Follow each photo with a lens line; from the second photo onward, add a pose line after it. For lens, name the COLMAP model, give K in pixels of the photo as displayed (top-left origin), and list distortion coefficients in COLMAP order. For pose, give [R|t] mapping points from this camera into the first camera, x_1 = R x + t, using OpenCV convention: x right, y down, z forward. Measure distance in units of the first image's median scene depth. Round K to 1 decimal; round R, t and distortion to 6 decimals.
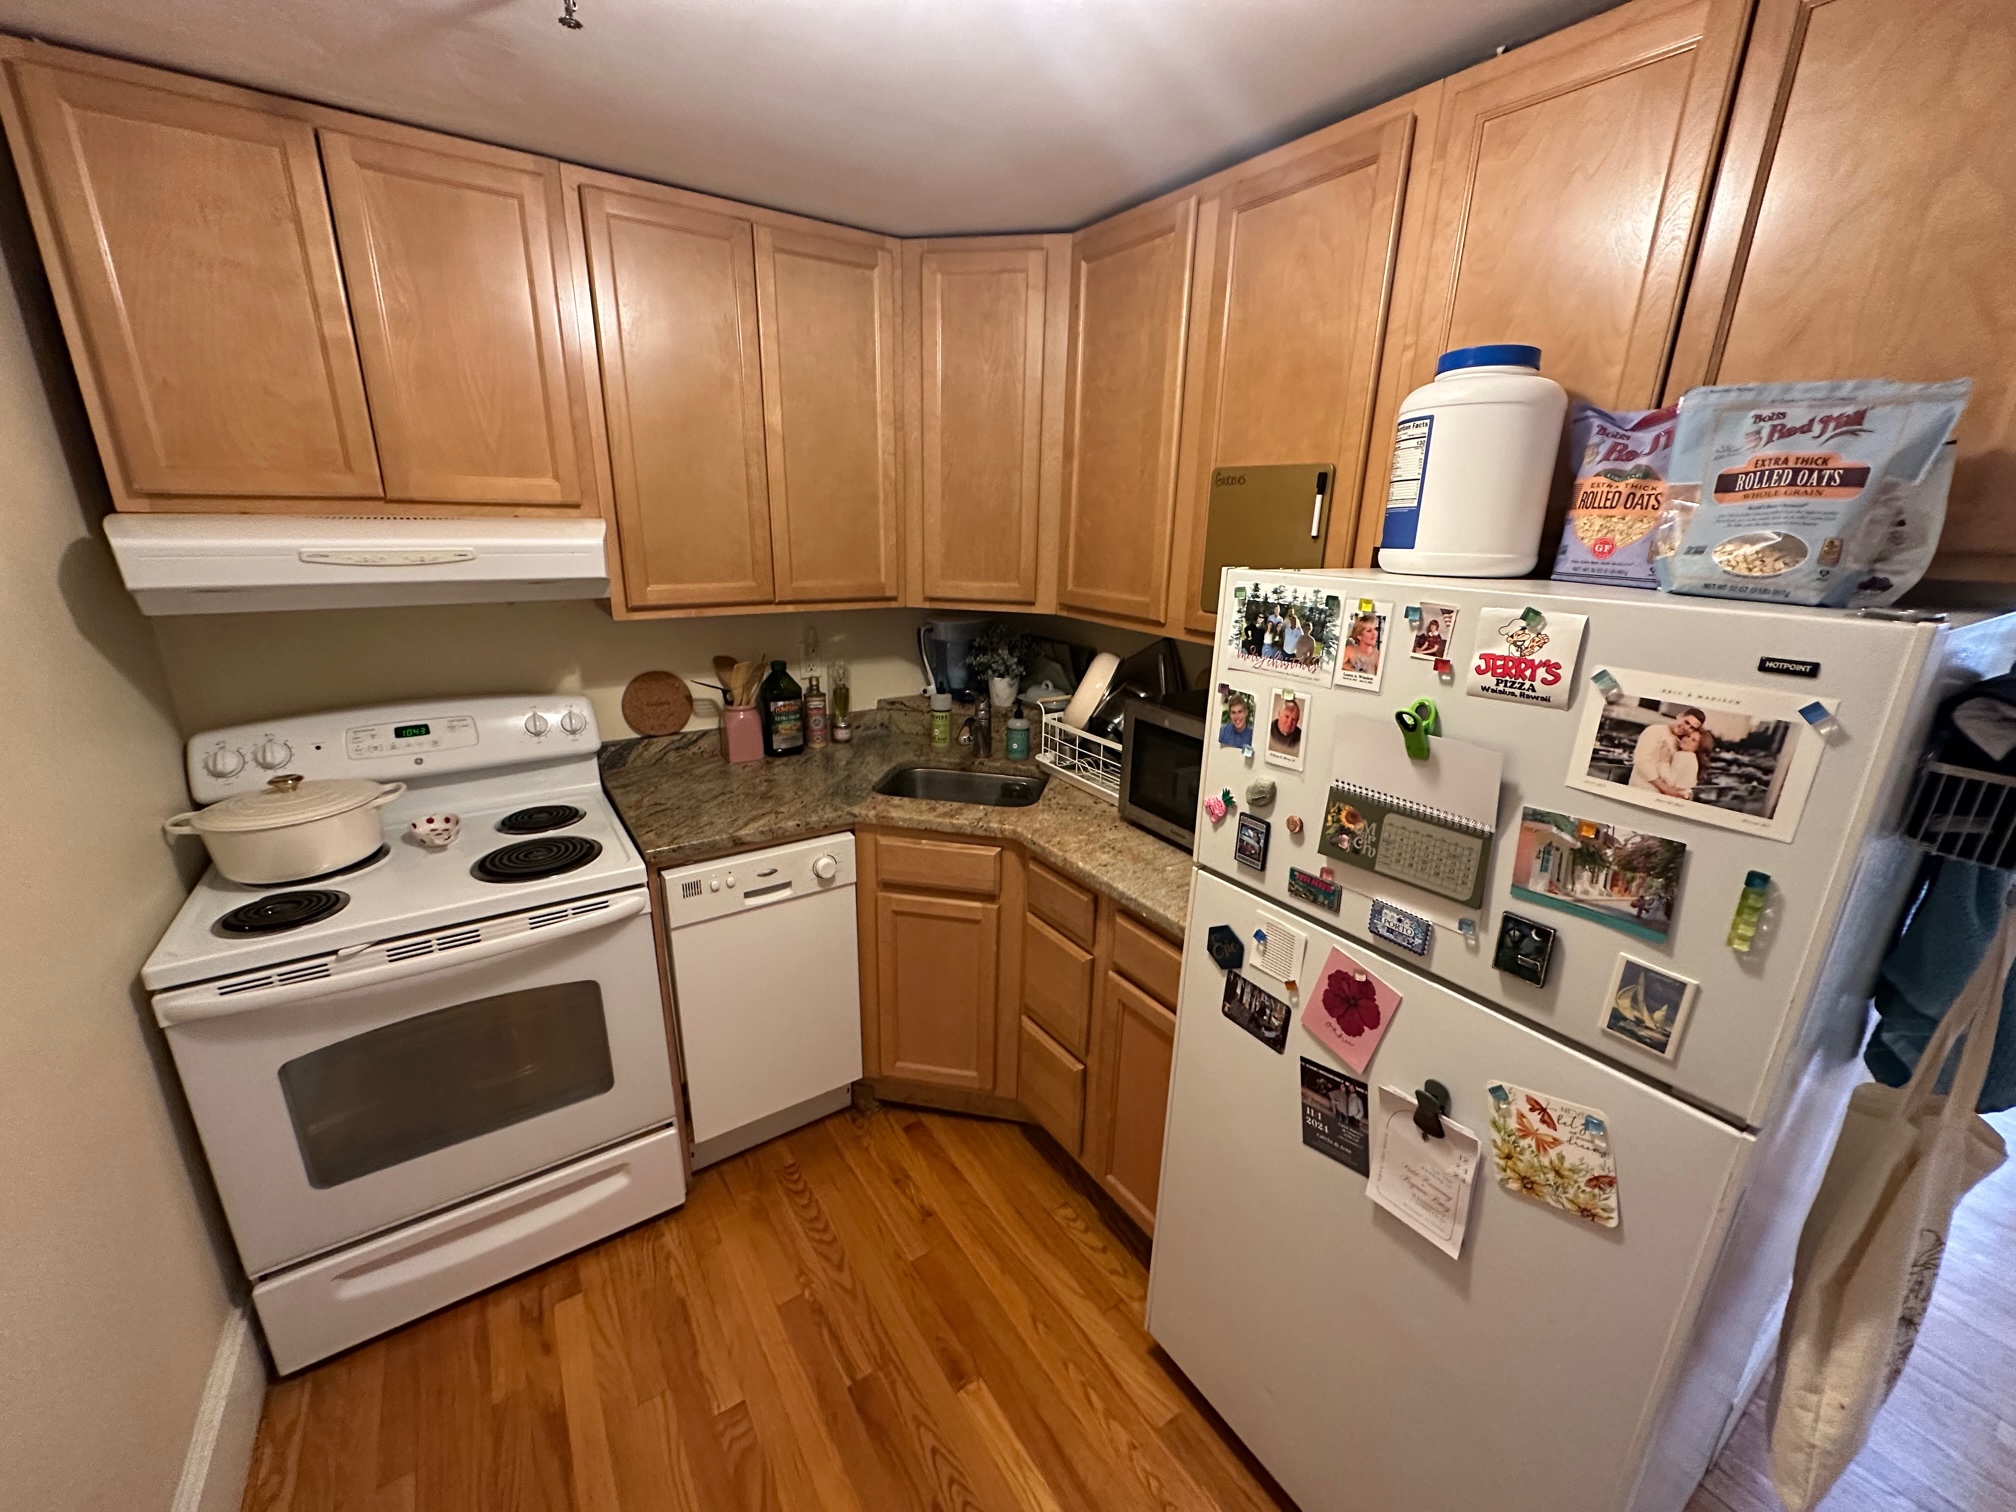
lens RADIAL K [[798.2, 0, 1011.7], [0, 798.2, 751.3], [0, 0, 1]] dist [-0.001325, 0.000171]
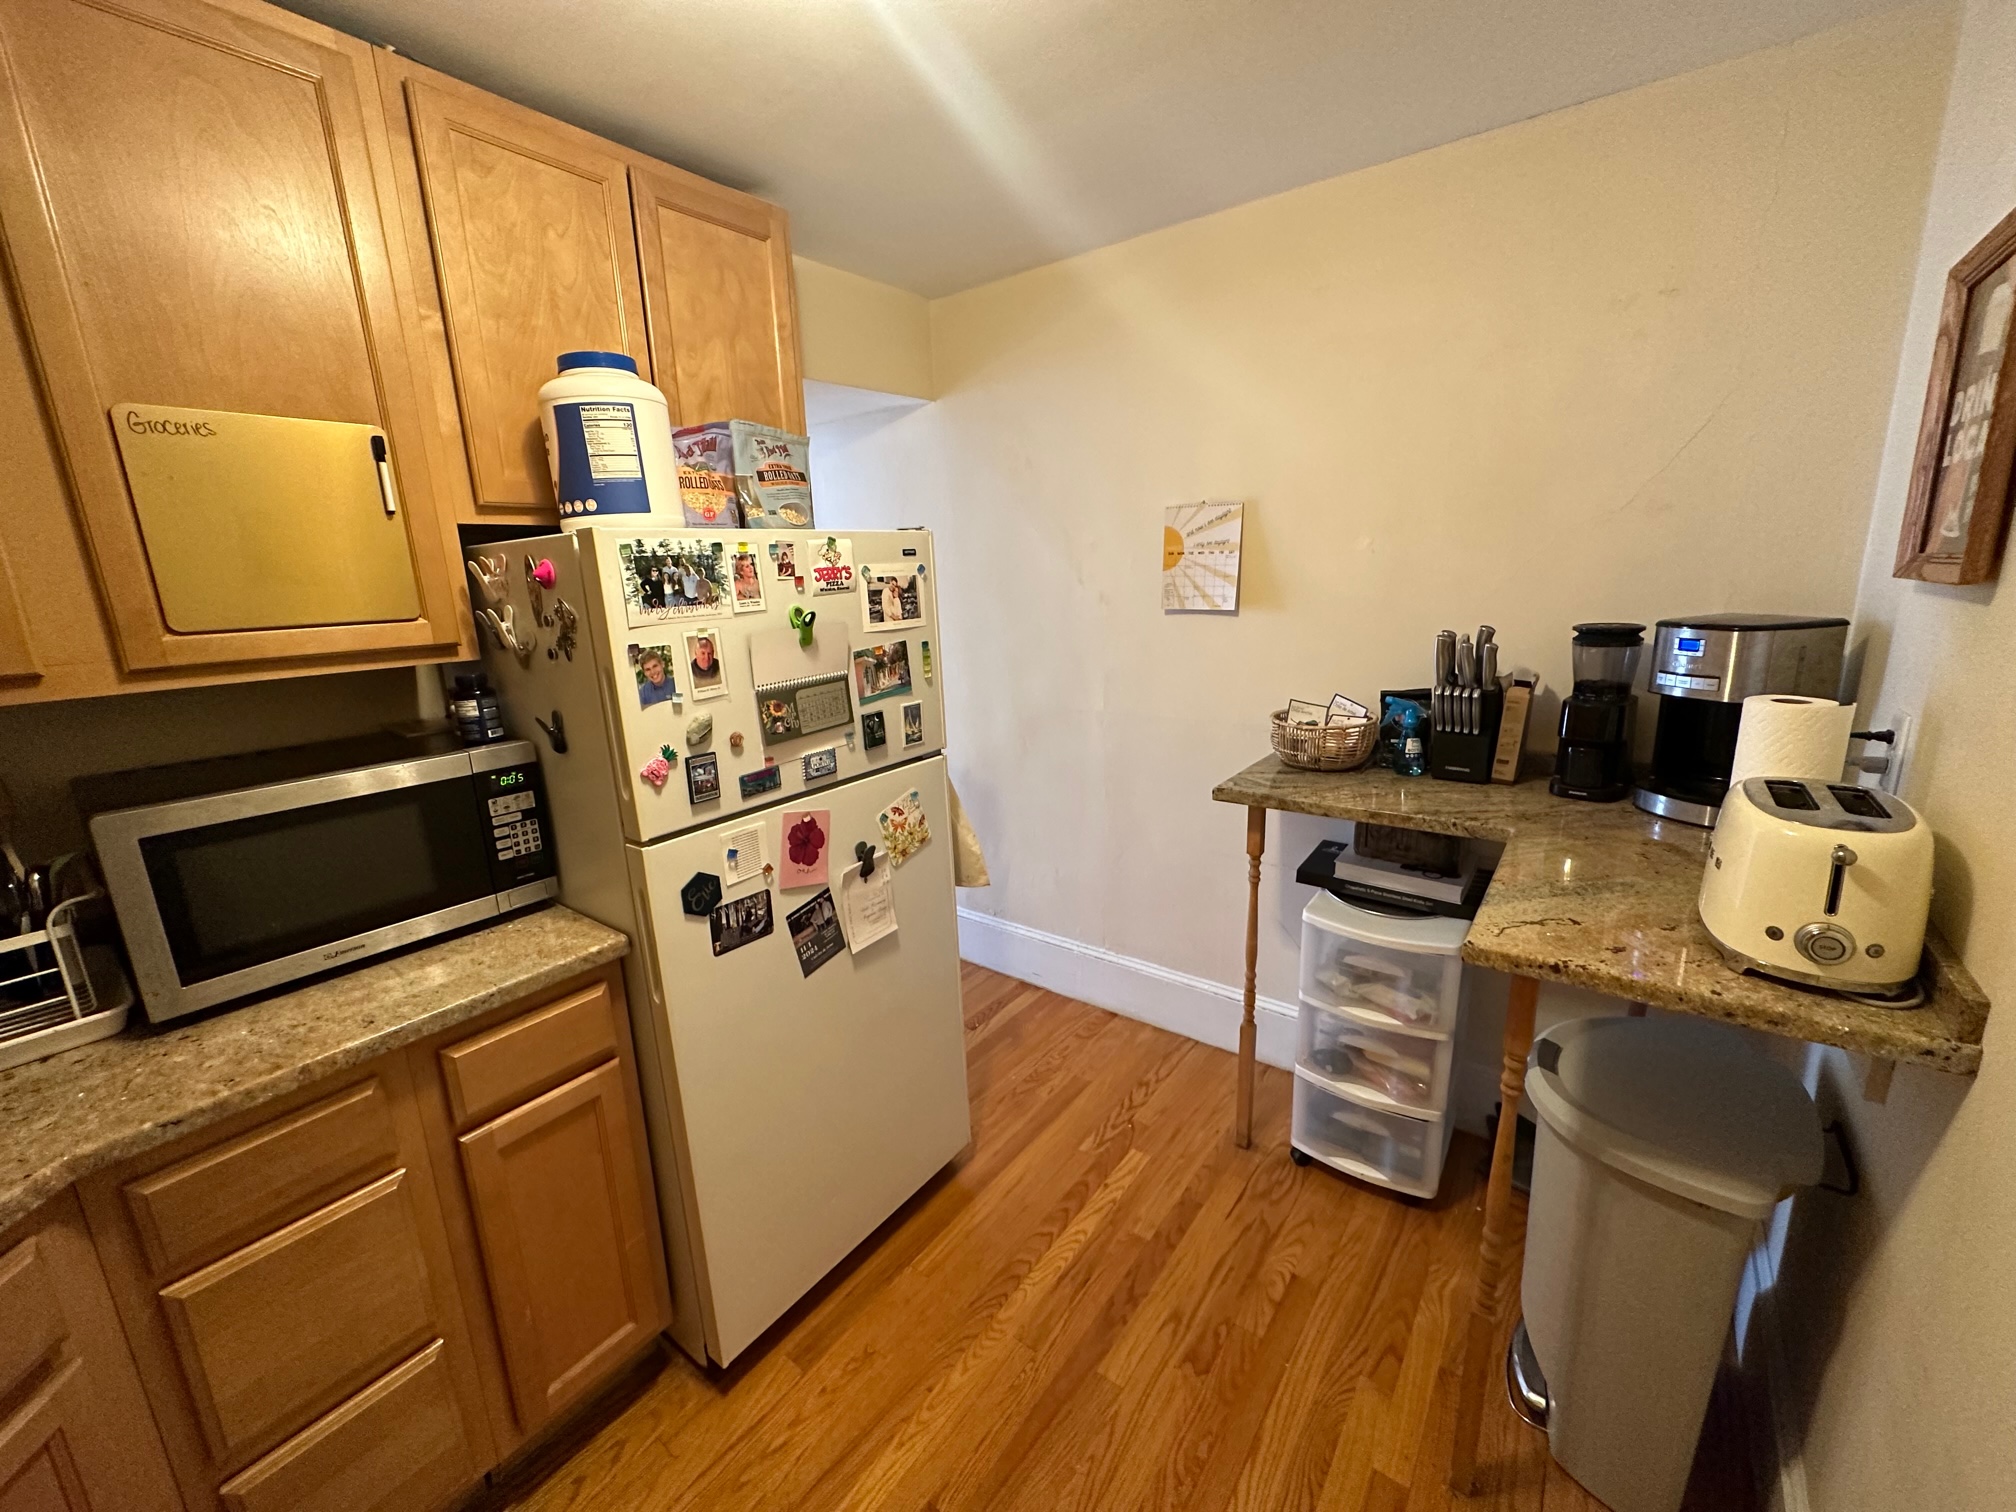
lens RADIAL K [[798.2, 0, 1009.9], [0, 798.2, 752.3], [0, 0, 1]] dist [-0.001325, 0.000171]
pose [[-0.326454, -0.226428, 0.917692, -0.927786], [0.297814, 0.896793, 0.327214, -0.168046], [-0.897070, 0.380122, -0.225329, 0.965973]]
